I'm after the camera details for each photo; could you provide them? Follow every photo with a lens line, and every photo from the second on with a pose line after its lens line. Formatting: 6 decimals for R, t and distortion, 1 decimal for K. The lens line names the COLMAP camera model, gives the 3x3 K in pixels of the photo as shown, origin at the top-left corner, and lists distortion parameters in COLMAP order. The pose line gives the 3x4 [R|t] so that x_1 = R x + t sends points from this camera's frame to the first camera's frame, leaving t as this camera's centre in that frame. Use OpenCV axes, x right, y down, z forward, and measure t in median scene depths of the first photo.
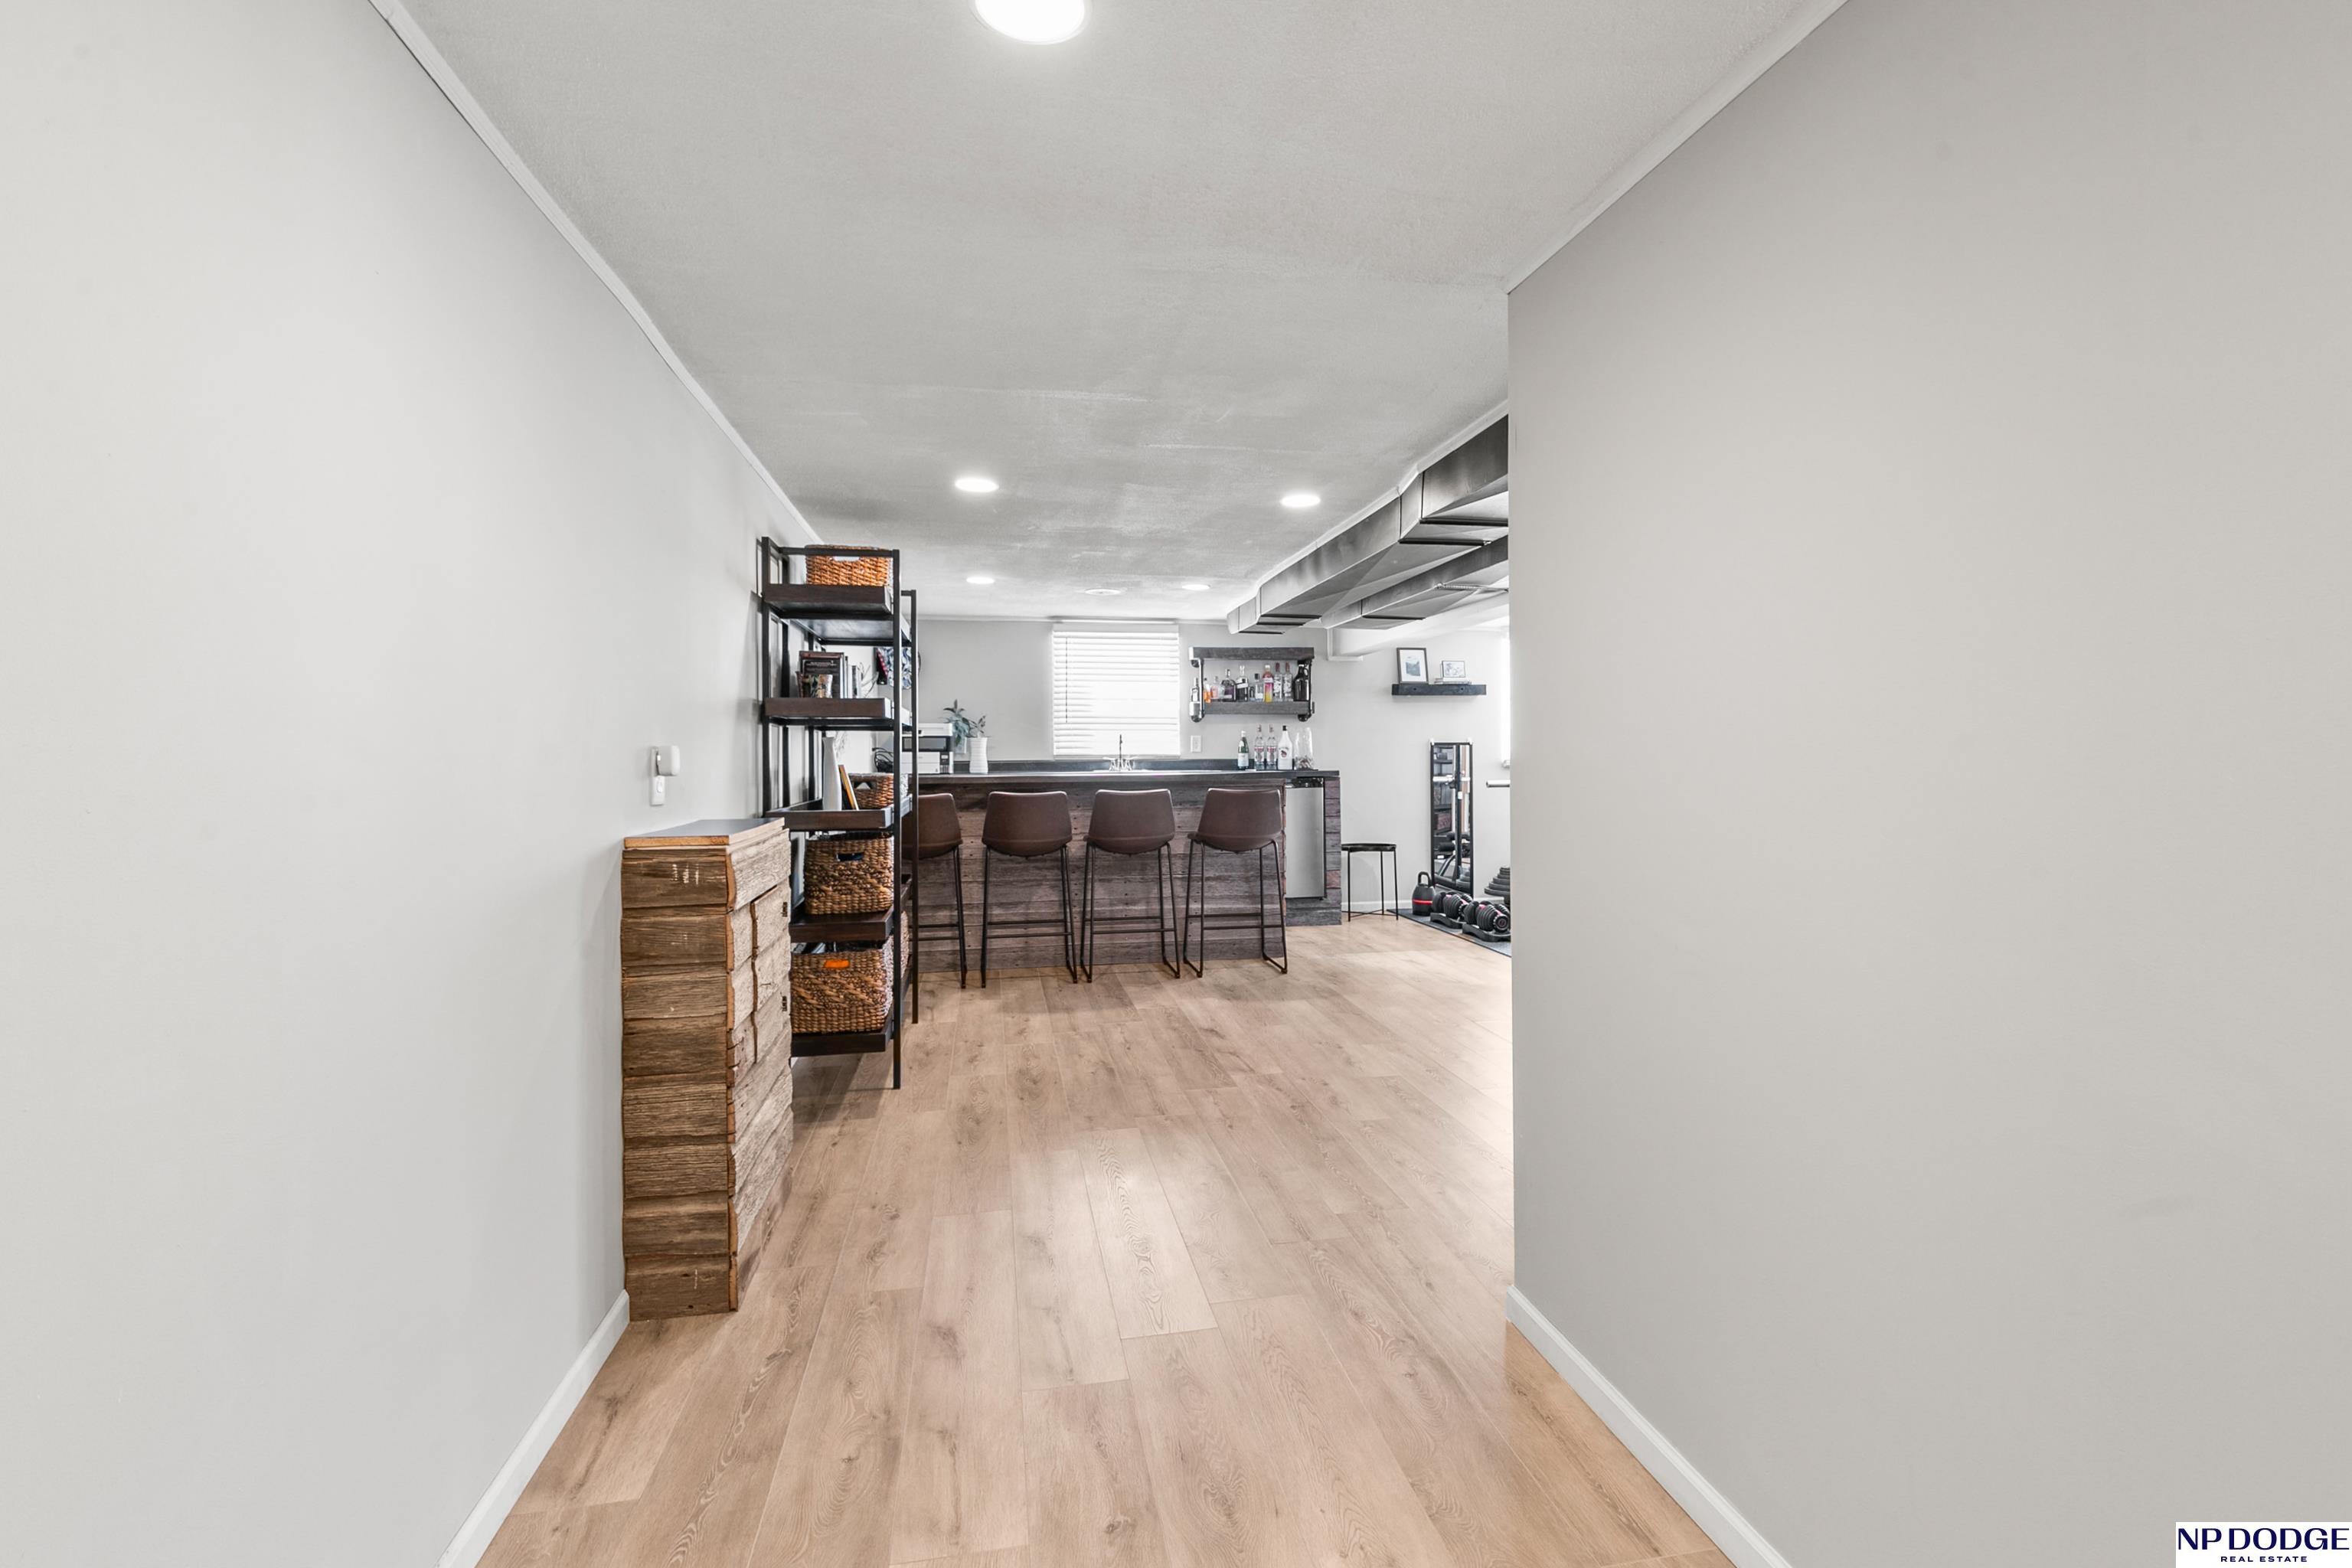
lens RADIAL K [[1066.4, 0, 1177.8], [0, 1066.4, 780.1], [0, 0, 1]] dist [0.003710, -0.002148]
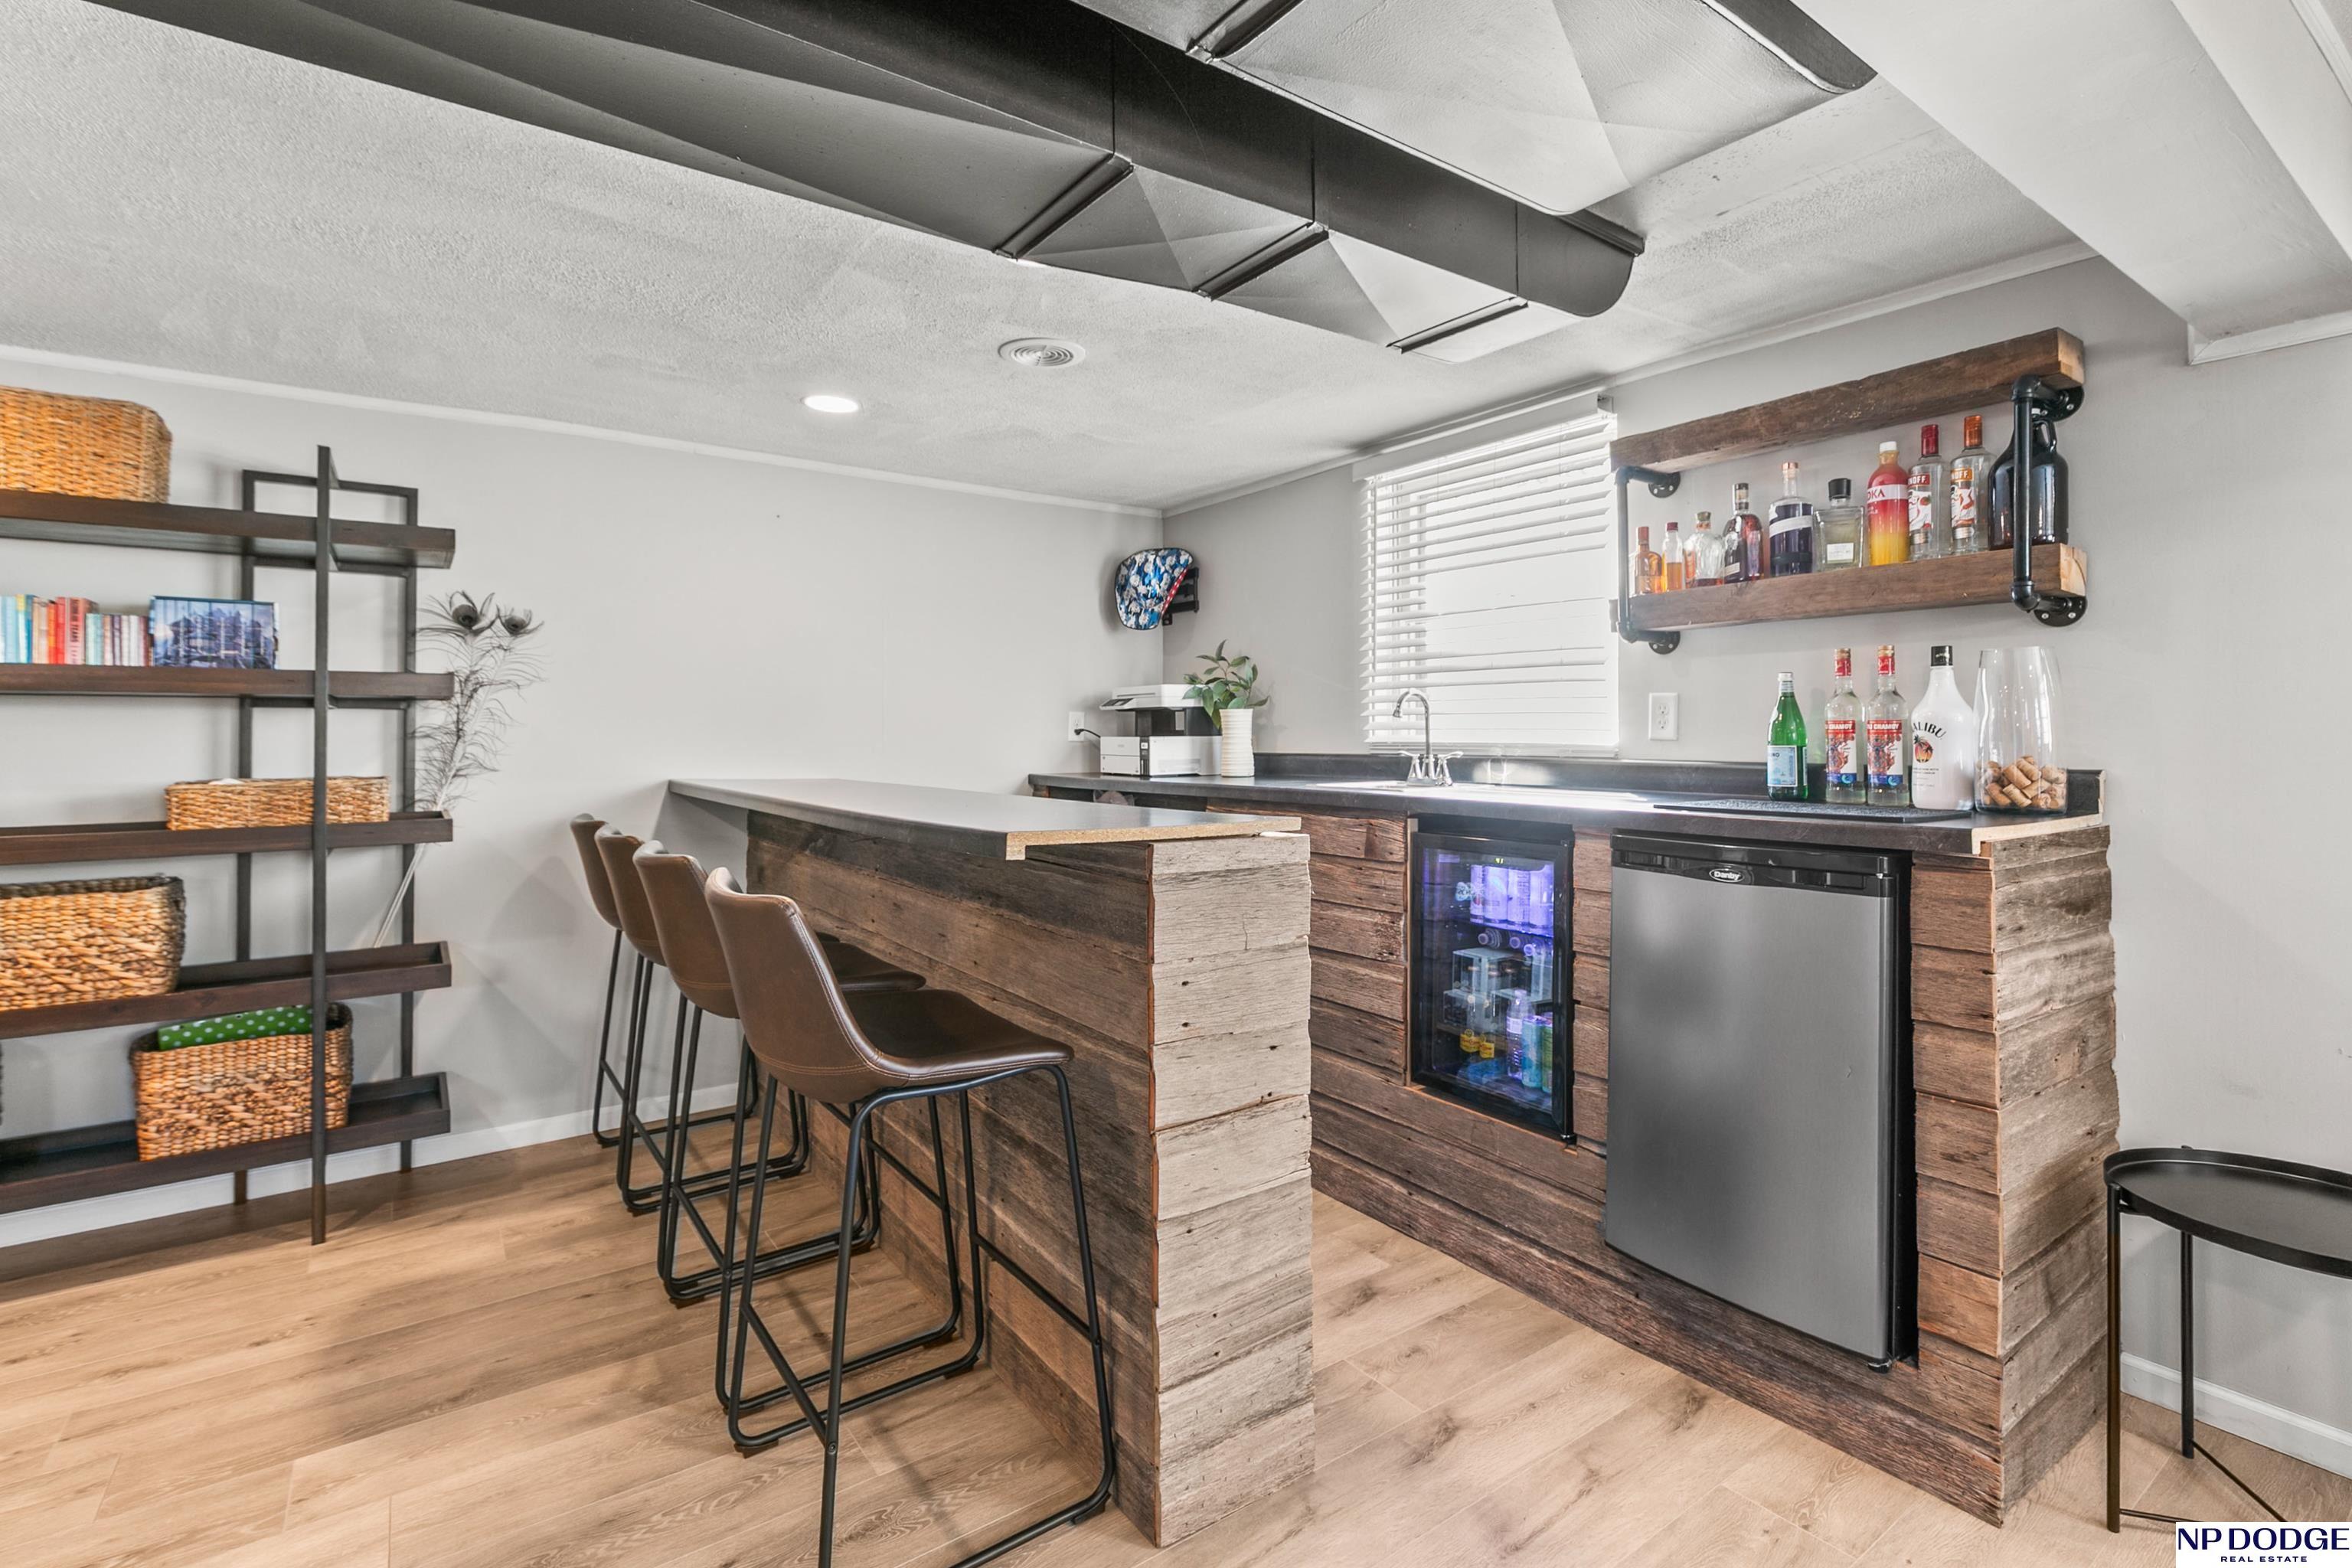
lens RADIAL K [[1066.4, 0, 1165.4], [0, 1066.4, 726.1], [0, 0, 1]] dist [0.003710, -0.002148]
pose [[0.429039, -0.001169, -0.903285, 0.345529], [-0.023349, 0.999651, -0.012384, -0.029804], [0.902984, 0.026404, 0.428862, 0.925565]]
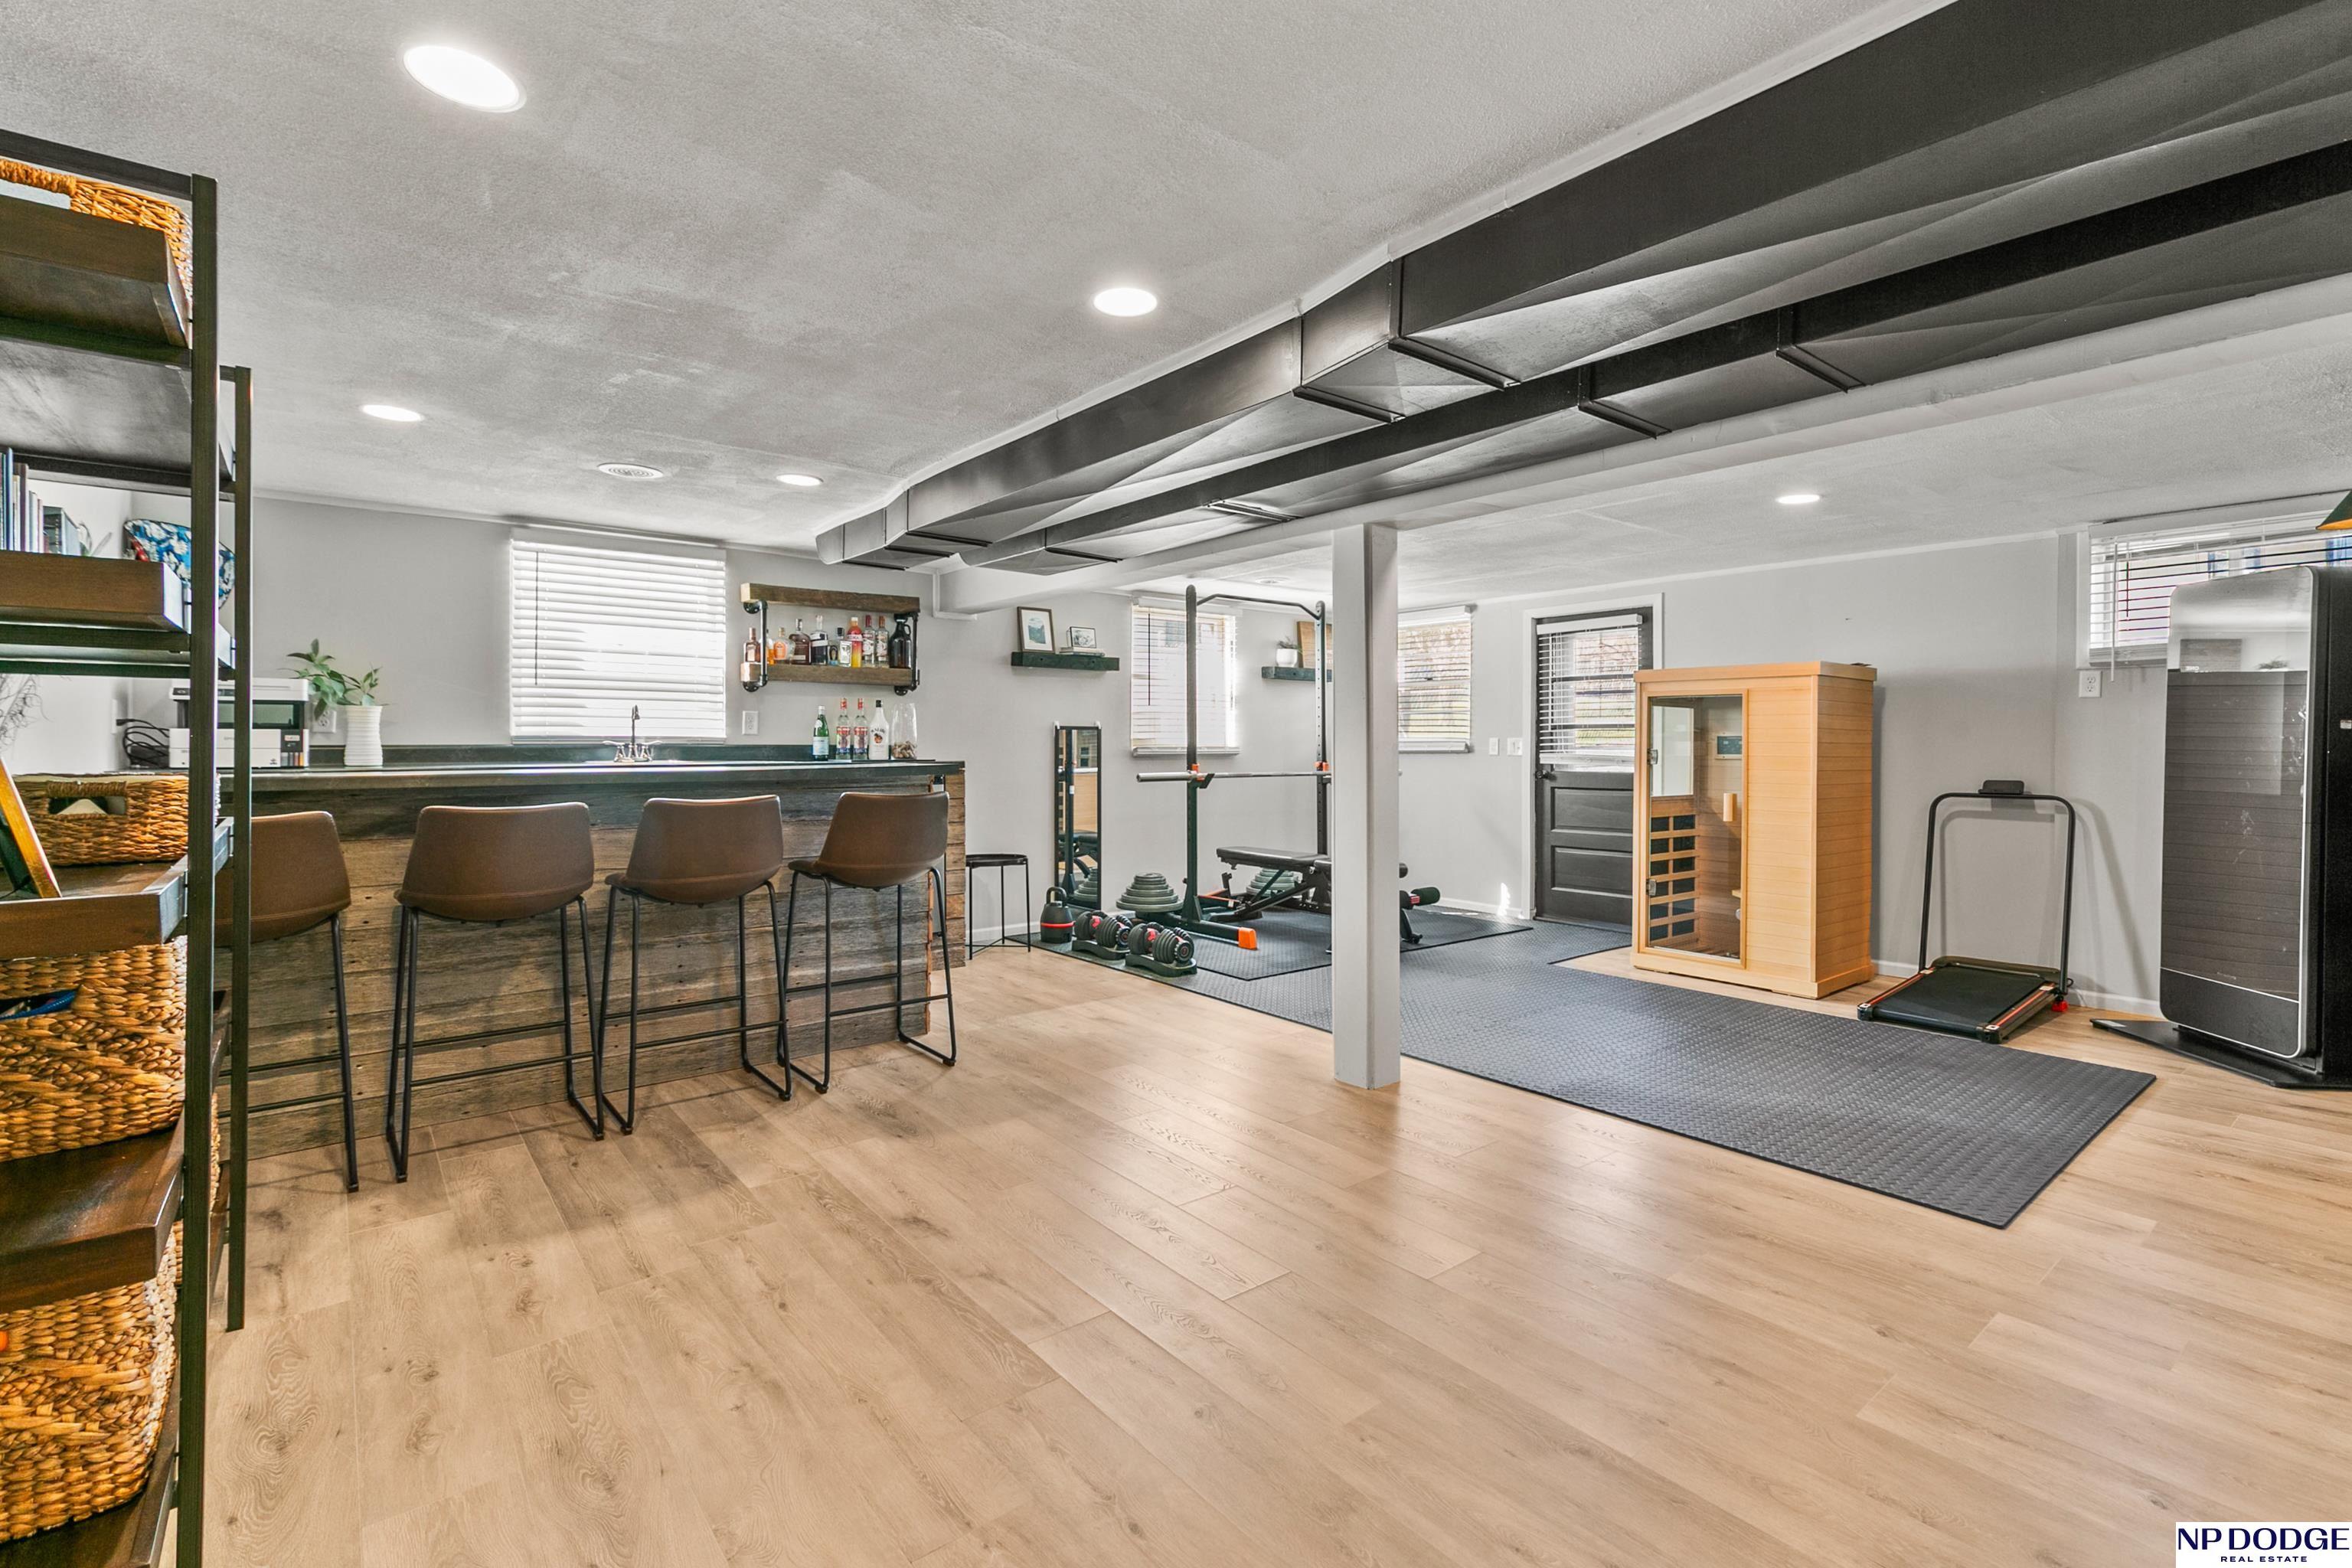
lens RADIAL K [[1066.4, 0, 1188.9], [0, 1066.4, 749.8], [0, 0, 1]] dist [0.003710, -0.002148]
pose [[0.875025, 0.004474, 0.484057, -0.091578], [0.002993, 0.999888, -0.014651, -0.006805], [-0.484069, 0.014268, 0.874914, 0.327870]]
